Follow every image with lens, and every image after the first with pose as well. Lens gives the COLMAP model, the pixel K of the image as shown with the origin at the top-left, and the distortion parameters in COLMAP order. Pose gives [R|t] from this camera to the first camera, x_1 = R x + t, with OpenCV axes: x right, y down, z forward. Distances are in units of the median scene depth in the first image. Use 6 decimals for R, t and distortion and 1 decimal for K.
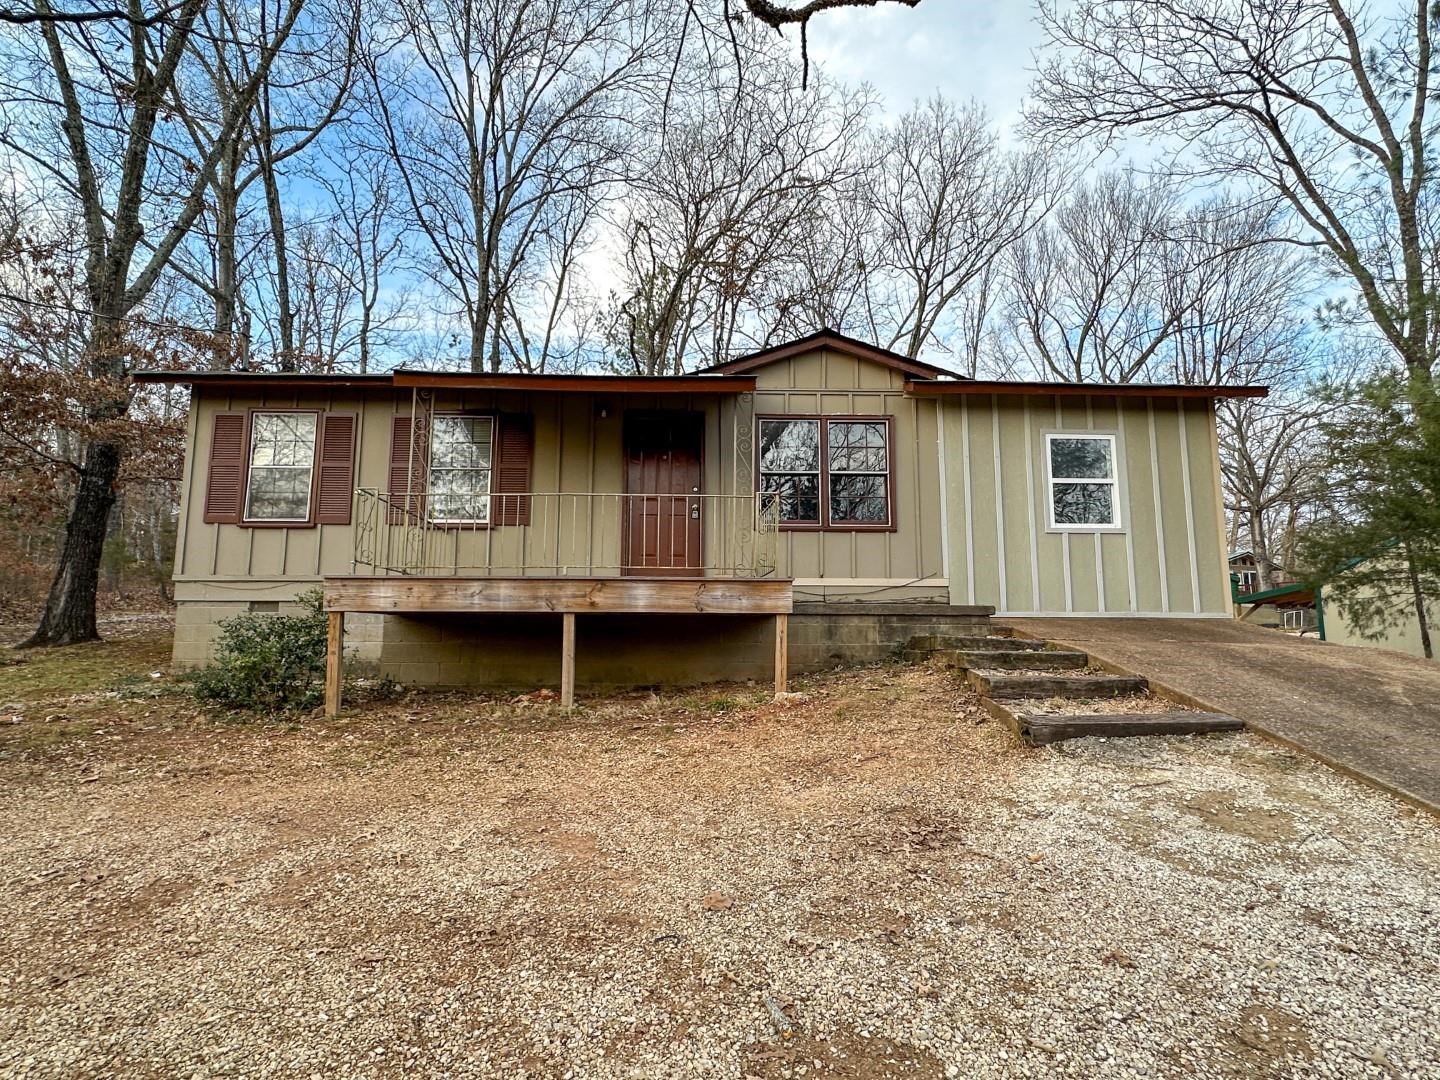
lens RADIAL K [[757.8, 0, 716.9], [0, 757.8, 542.6], [0, 0, 1]] dist [-0.004250, 0.002560]
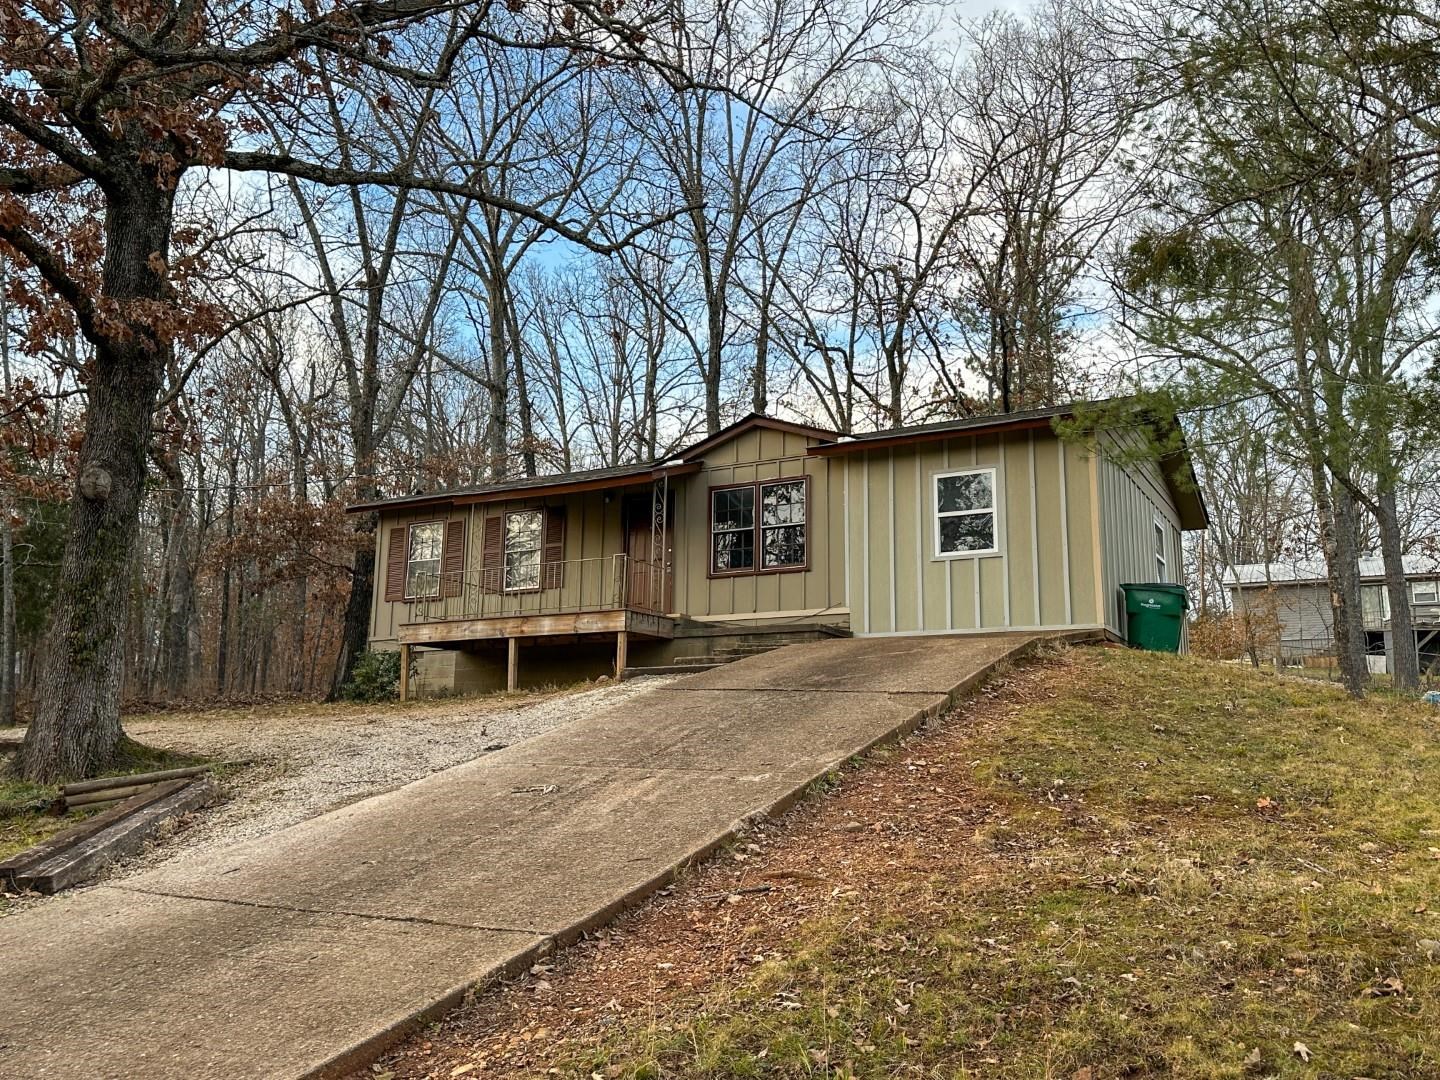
lens RADIAL K [[1283.7, 0, 699.2], [0, 1283.7, 539.2], [0, 0, 1]] dist [0.095504, -0.006784]
pose [[0.857767, -0.089776, -0.506138, 1.124305], [0.056880, 0.995161, -0.080120, 0.089346], [0.510882, 0.039935, 0.858723, -0.855478]]
